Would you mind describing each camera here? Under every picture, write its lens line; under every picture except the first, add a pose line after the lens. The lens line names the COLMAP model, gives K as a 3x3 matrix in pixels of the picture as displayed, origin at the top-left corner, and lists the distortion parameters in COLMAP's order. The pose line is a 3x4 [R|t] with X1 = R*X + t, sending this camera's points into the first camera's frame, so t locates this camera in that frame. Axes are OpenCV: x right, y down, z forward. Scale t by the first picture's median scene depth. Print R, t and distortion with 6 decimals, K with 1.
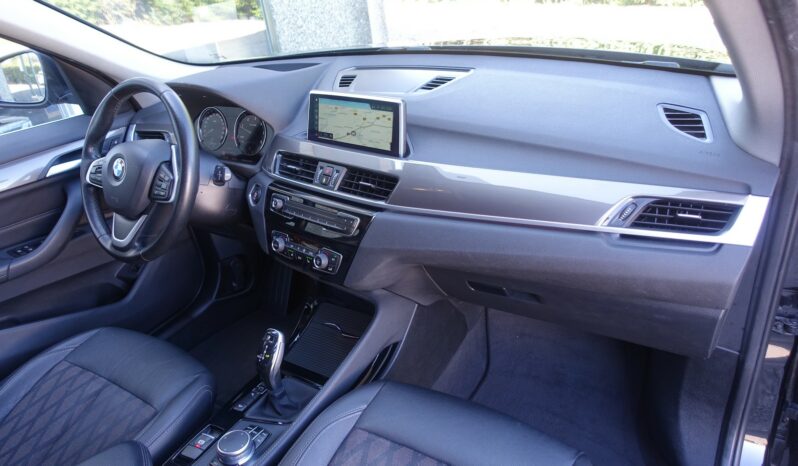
lens RADIAL K [[544.4, 0, 399.0], [0, 544.4, 233.0], [0, 0, 1]] dist [-0.007135, 0.001345]
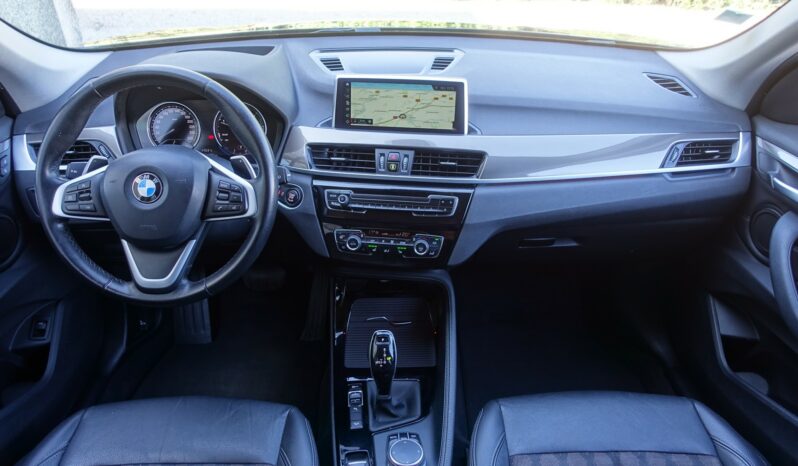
lens RADIAL K [[544.4, 0, 399.0], [0, 544.4, 233.0], [0, 0, 1]] dist [-0.007135, 0.001345]
pose [[0.832401, -0.188384, 0.521172, -0.653592], [0.176210, 0.981614, 0.073380, -0.051063], [-0.525413, 0.030754, 0.850291, 0.180536]]
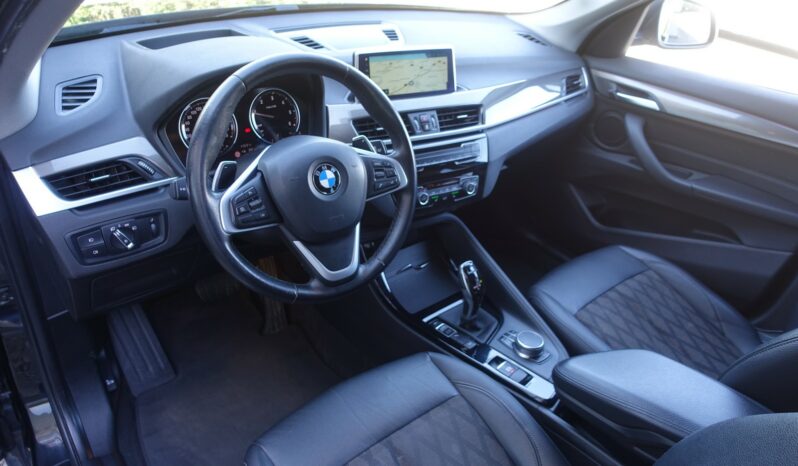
lens RADIAL K [[544.4, 0, 399.0], [0, 544.4, 233.0], [0, 0, 1]] dist [-0.007135, 0.001345]
pose [[0.300555, -0.388645, 0.870989, -1.203732], [0.334636, 0.898128, 0.285280, -0.238811], [-0.893132, 0.205722, 0.399991, 0.654843]]
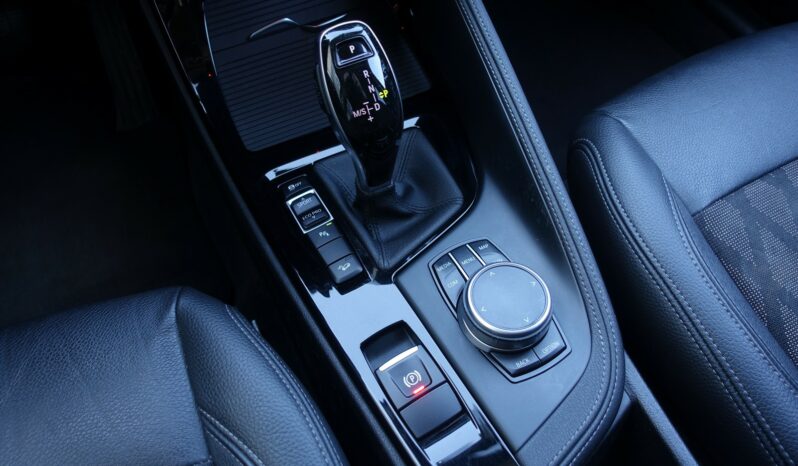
lens RADIAL K [[544.4, 0, 399.0], [0, 544.4, 233.0], [0, 0, 1]] dist [-0.007135, 0.001345]
pose [[0.537945, -0.661686, 0.522290, -0.461327], [0.353745, 0.739577, 0.572617, 0.092424], [-0.765166, -0.123279, 0.631920, 0.736993]]
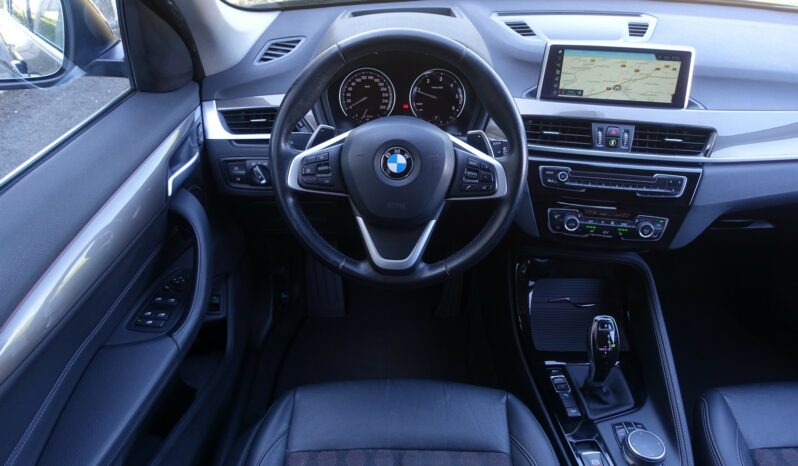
lens RADIAL K [[544.4, 0, 399.0], [0, 544.4, 233.0], [0, 0, 1]] dist [-0.007135, 0.001345]
pose [[0.845024, -0.205468, 0.493677, -0.913631], [0.159015, 0.978021, 0.134866, -0.128703], [-0.510537, -0.035463, 0.859124, 0.403362]]
